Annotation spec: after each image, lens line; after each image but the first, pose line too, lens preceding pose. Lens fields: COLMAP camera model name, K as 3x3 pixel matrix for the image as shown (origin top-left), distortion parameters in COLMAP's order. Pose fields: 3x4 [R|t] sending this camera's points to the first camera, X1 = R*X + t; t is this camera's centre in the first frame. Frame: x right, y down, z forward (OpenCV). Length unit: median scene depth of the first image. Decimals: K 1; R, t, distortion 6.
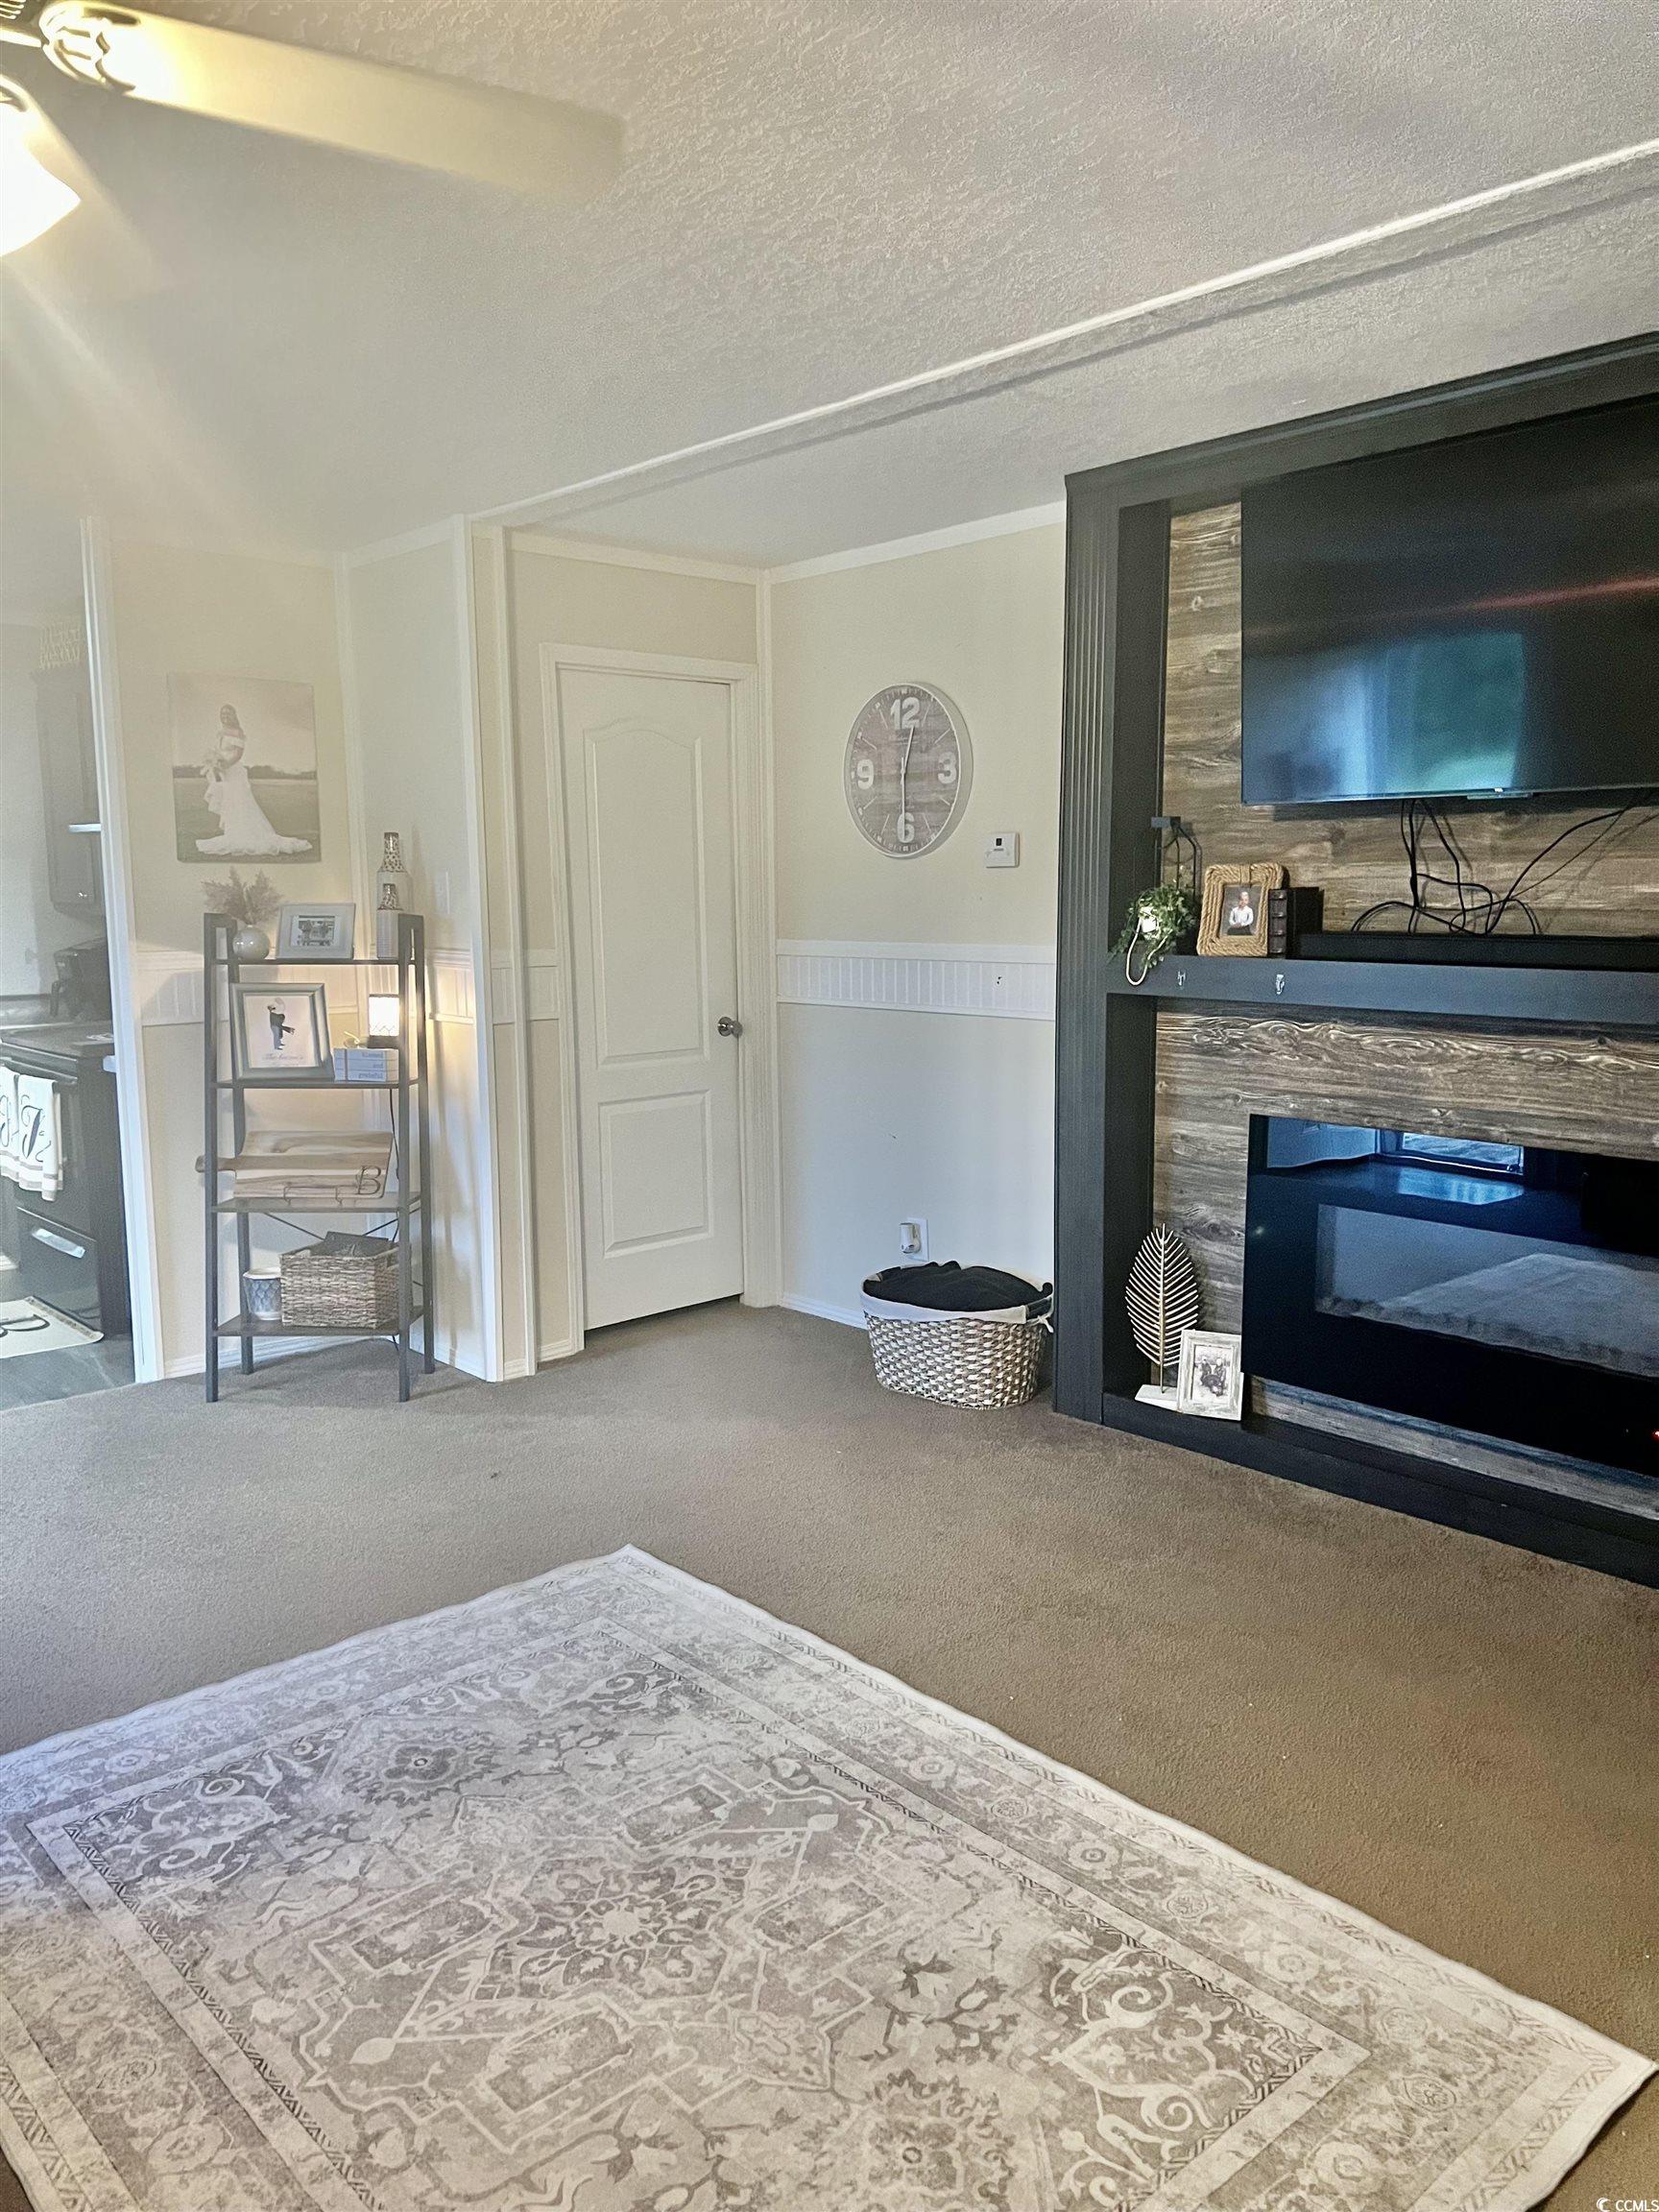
lens RADIAL K [[1653.4, 0, 829.5], [0, 1653.4, 1106.0], [0, 0, 1]] dist [0.056512, -0.054120]
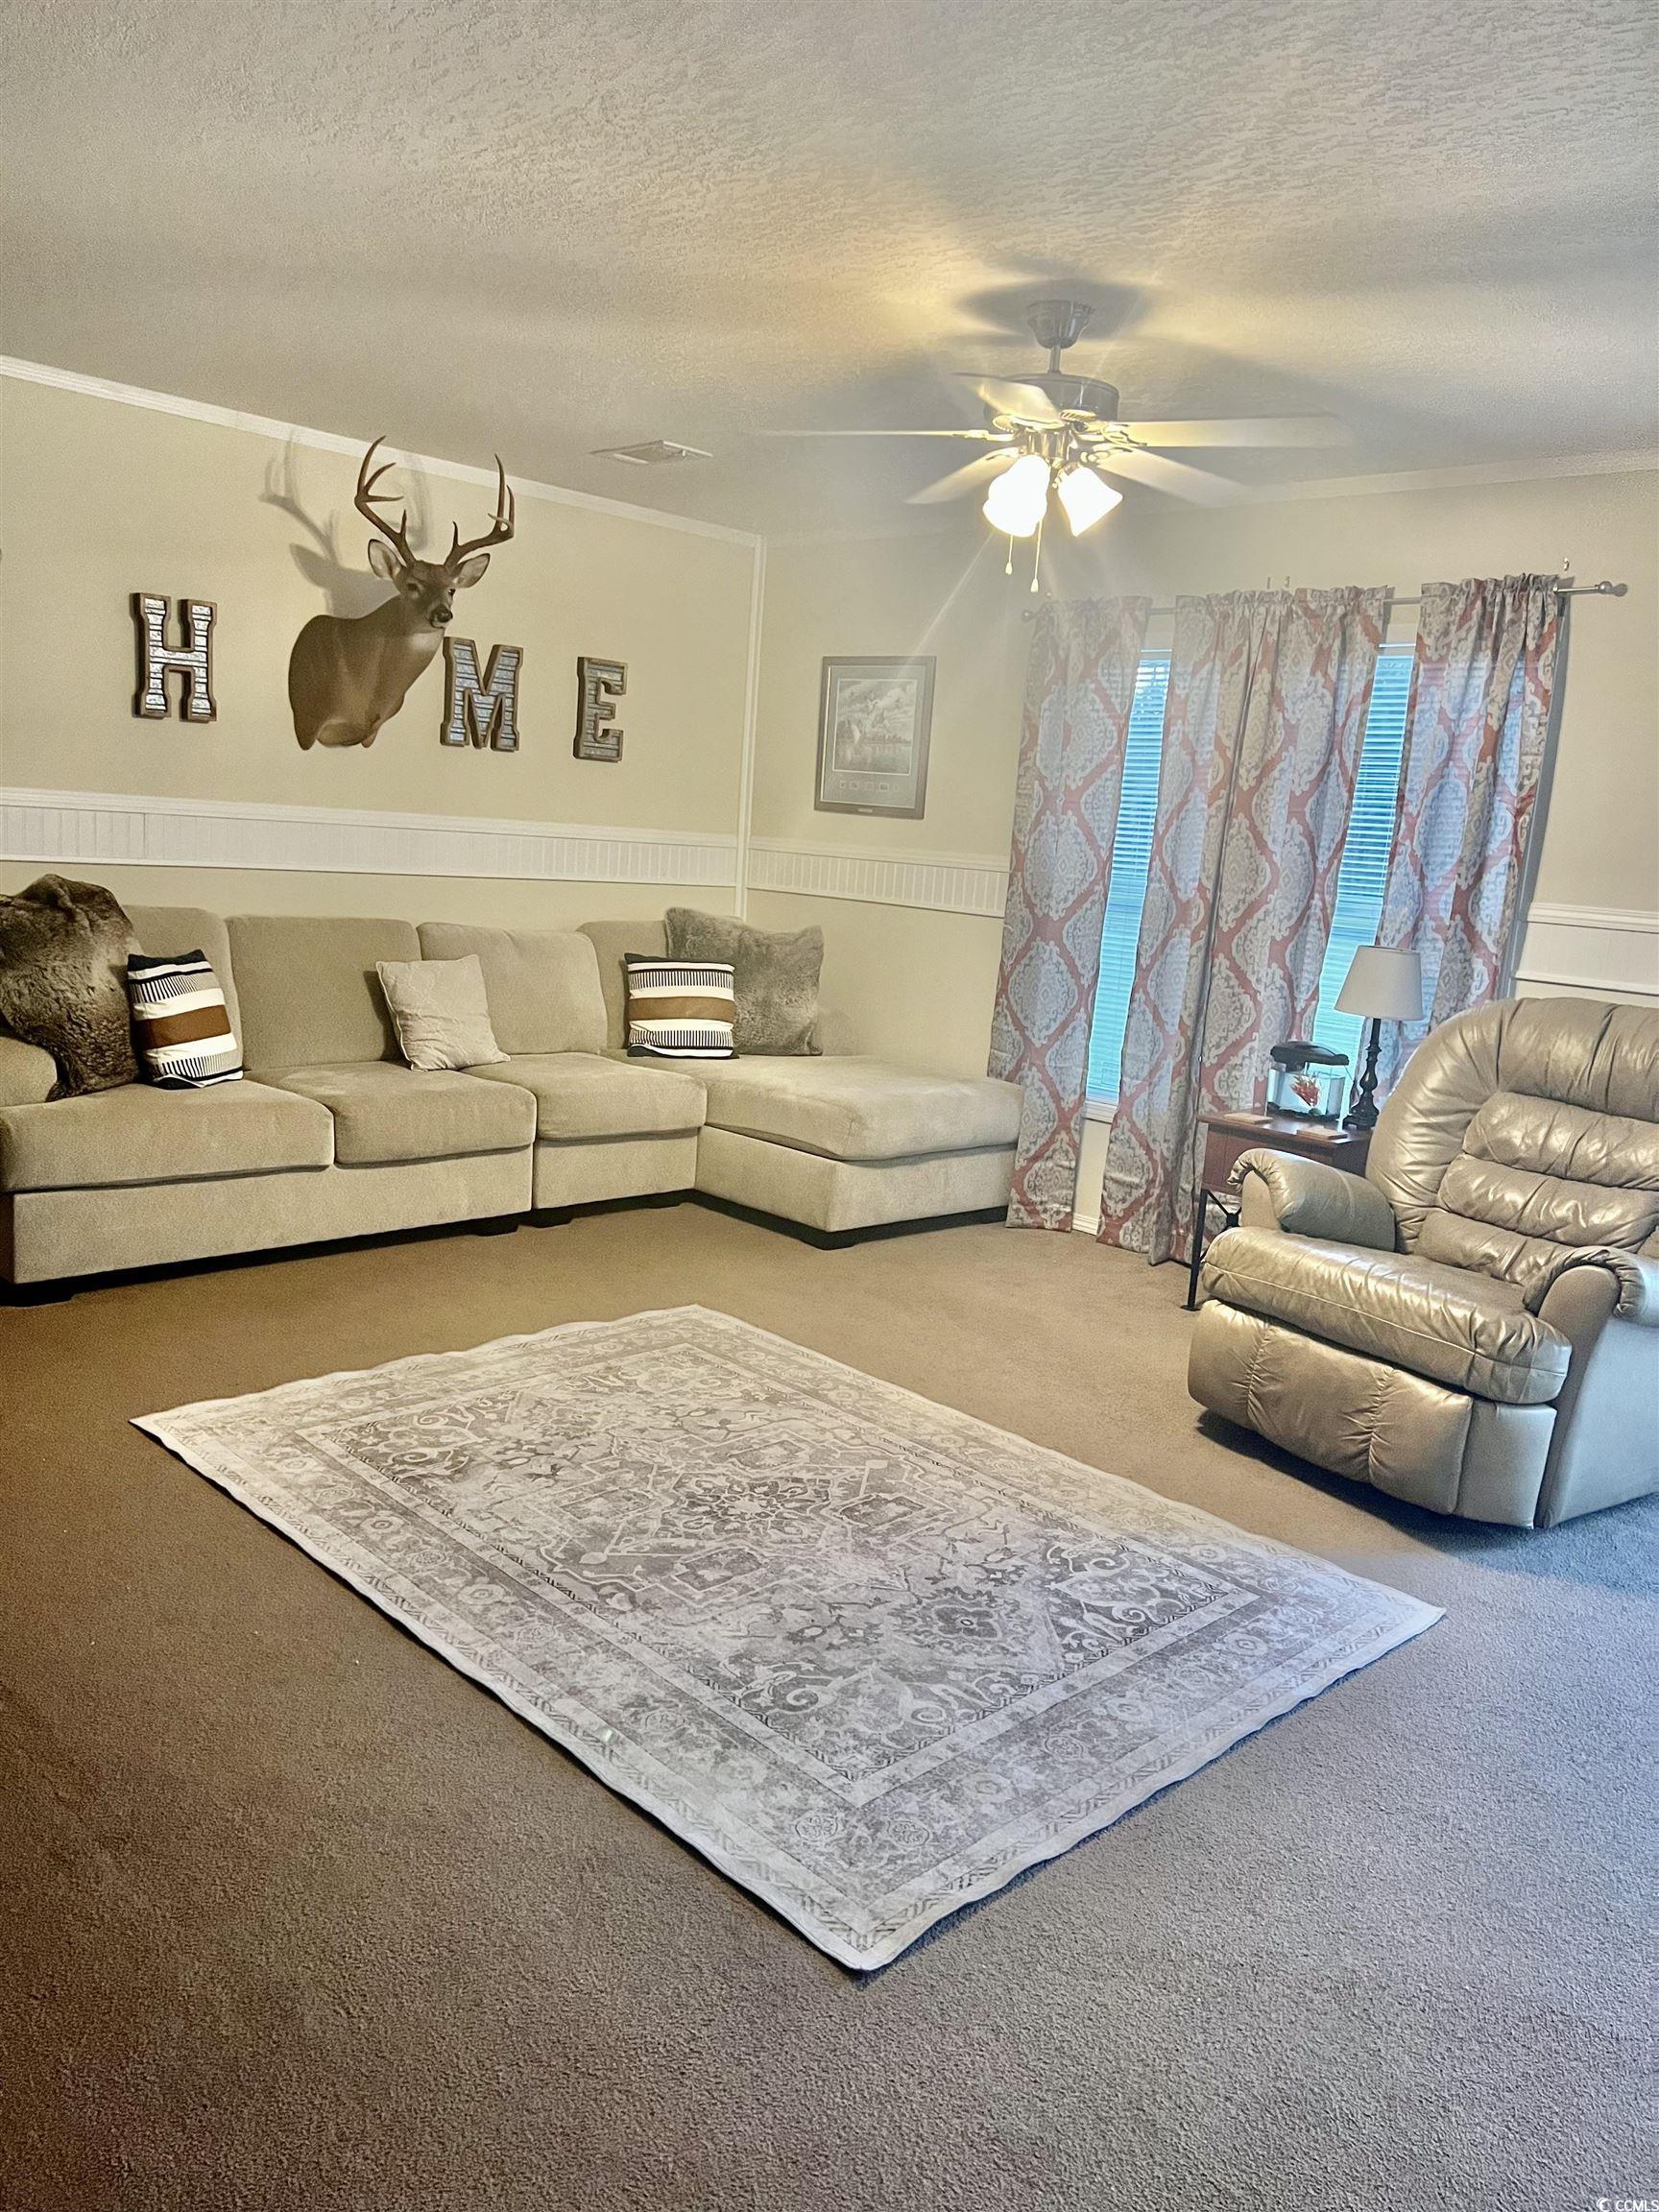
lens RADIAL K [[1653.4, 0, 829.5], [0, 1653.4, 1106.0], [0, 0, 1]] dist [0.056512, -0.054120]
pose [[-0.996878, -0.057214, -0.054423, -0.085284], [-0.071327, 0.948133, 0.309769, -0.244571], [0.033877, 0.312683, -0.949253, 1.957235]]
